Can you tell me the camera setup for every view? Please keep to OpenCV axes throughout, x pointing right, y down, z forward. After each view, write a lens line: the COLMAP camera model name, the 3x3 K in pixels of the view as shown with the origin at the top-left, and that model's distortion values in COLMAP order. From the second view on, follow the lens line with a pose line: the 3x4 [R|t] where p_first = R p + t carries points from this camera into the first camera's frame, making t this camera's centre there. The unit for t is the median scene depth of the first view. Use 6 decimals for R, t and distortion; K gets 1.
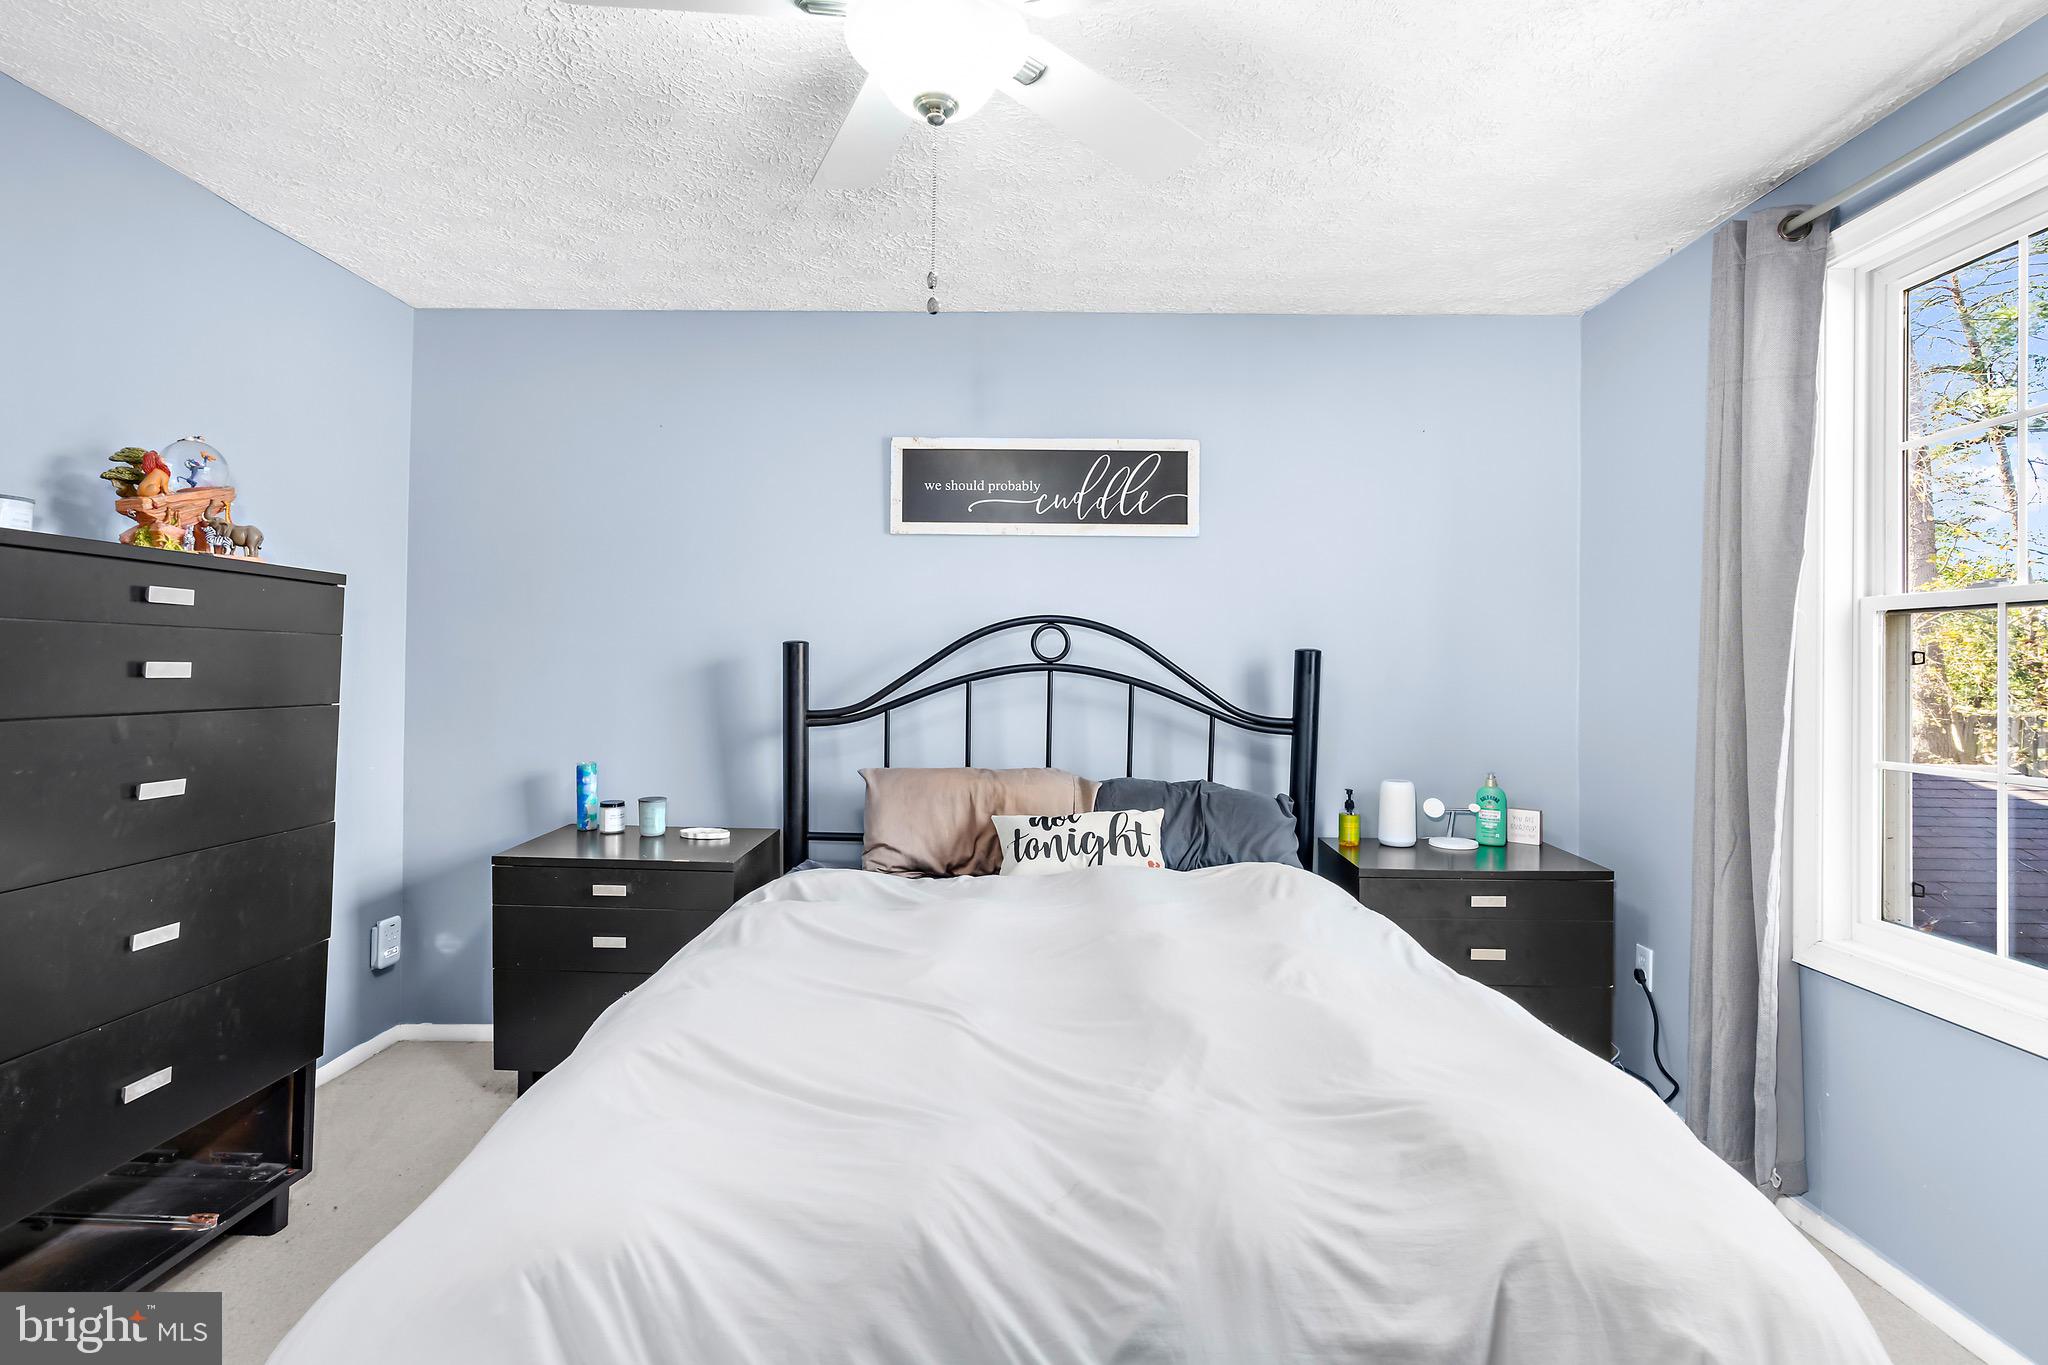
lens RADIAL K [[1020.1, 0, 1023.1], [0, 1020.1, 672.3], [0, 0, 1]] dist [0.002592, 0.000658]
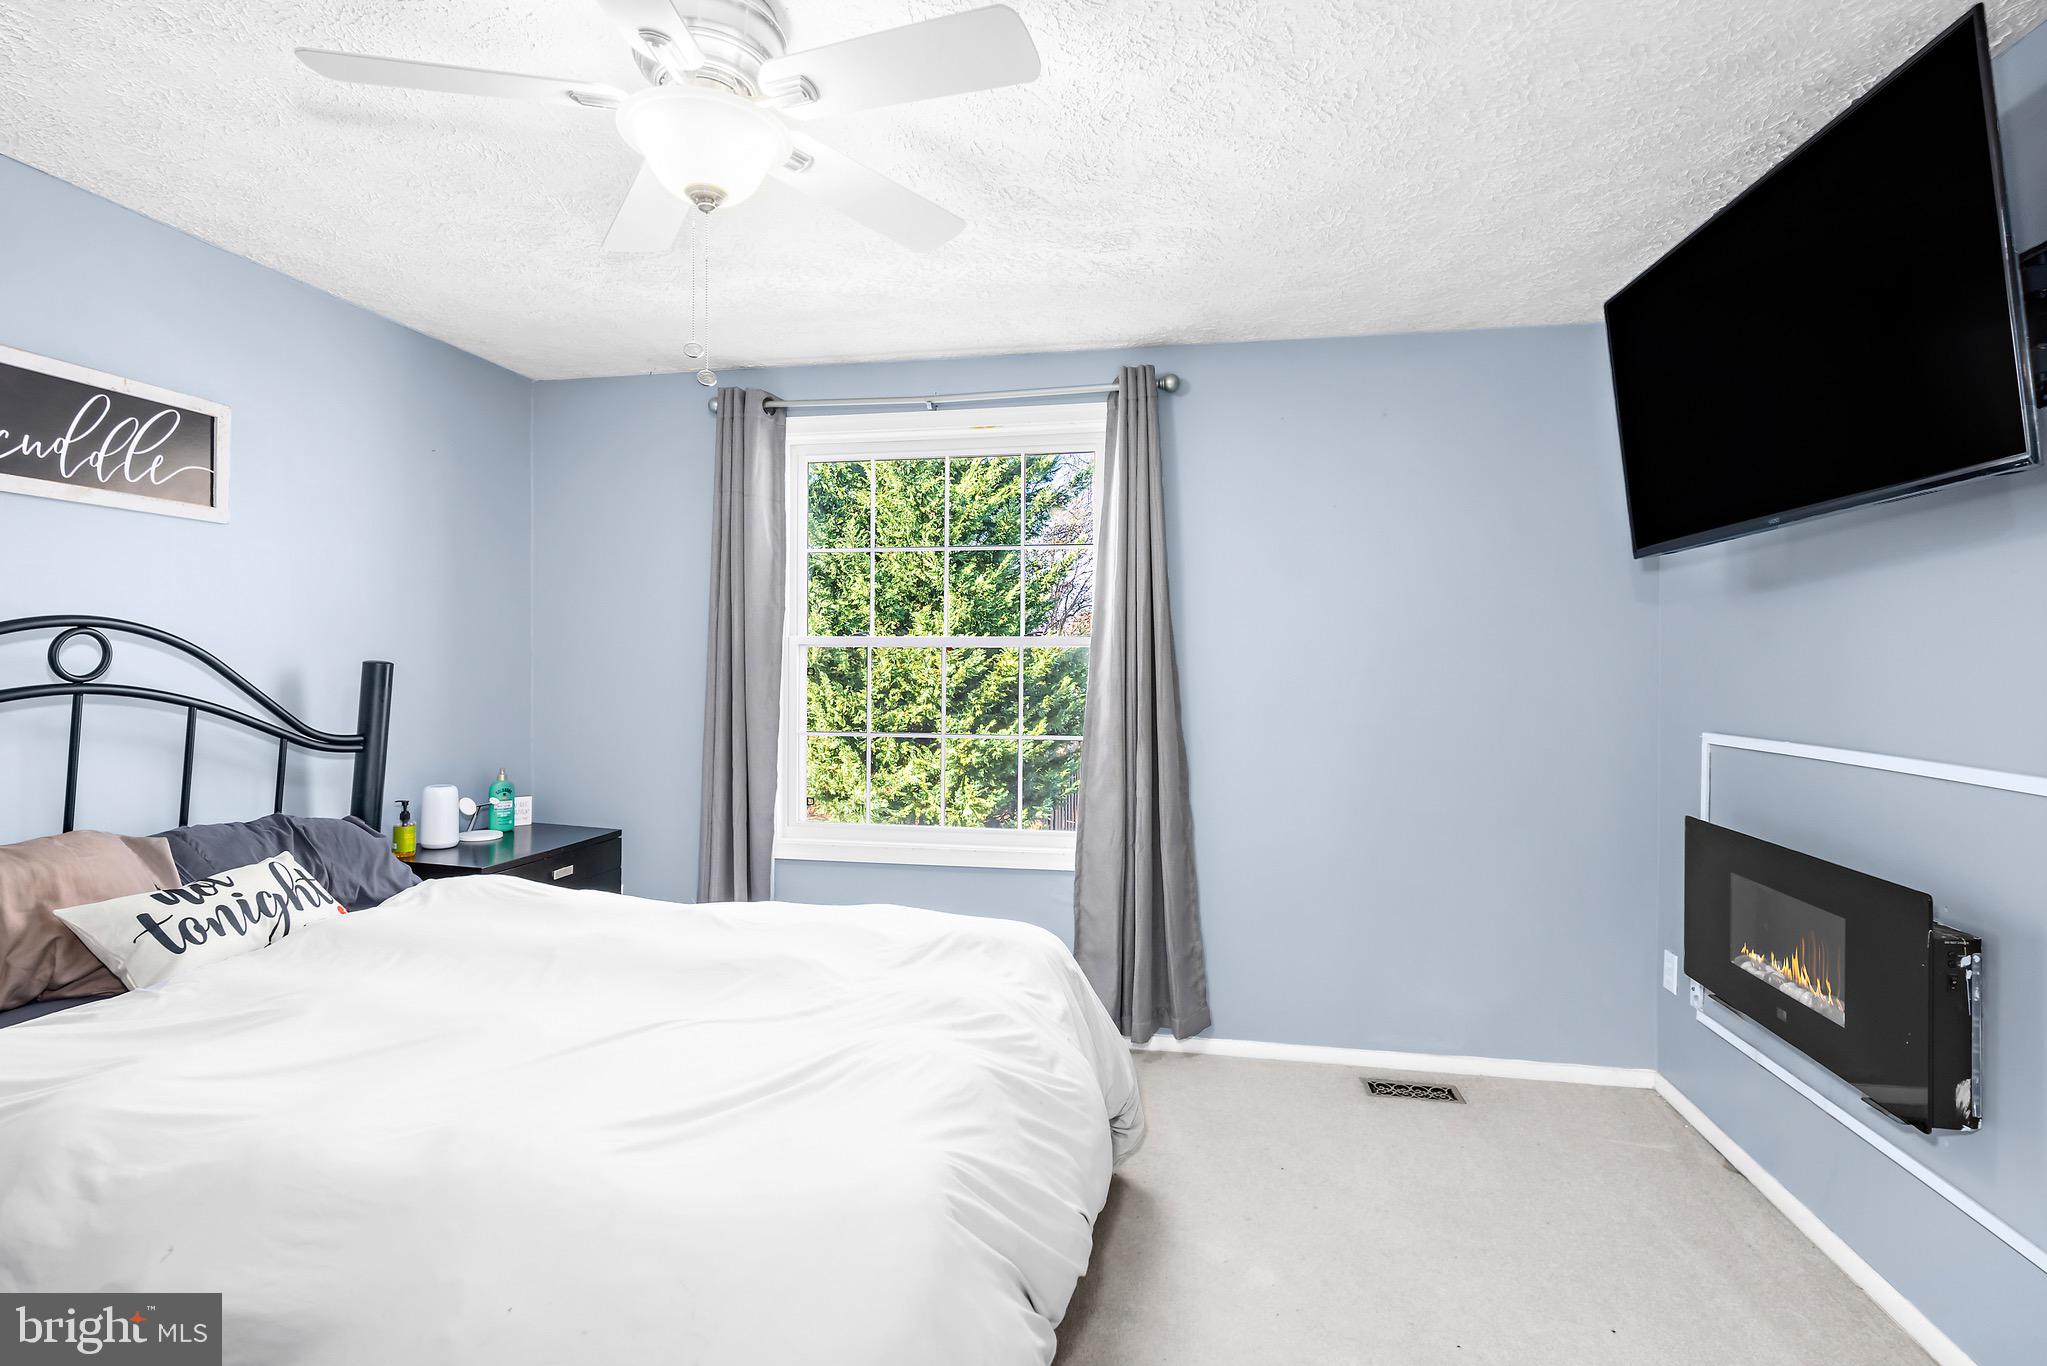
lens RADIAL K [[991.5, 0, 1027.4], [0, 991.5, 711.2], [0, 0, 1]] dist [0.001034, 0.000729]
pose [[0.166112, -0.054723, 0.984587, -0.540474], [-0.002152, 0.998436, 0.055856, -0.029460], [-0.986105, -0.011397, 0.165734, 0.237636]]
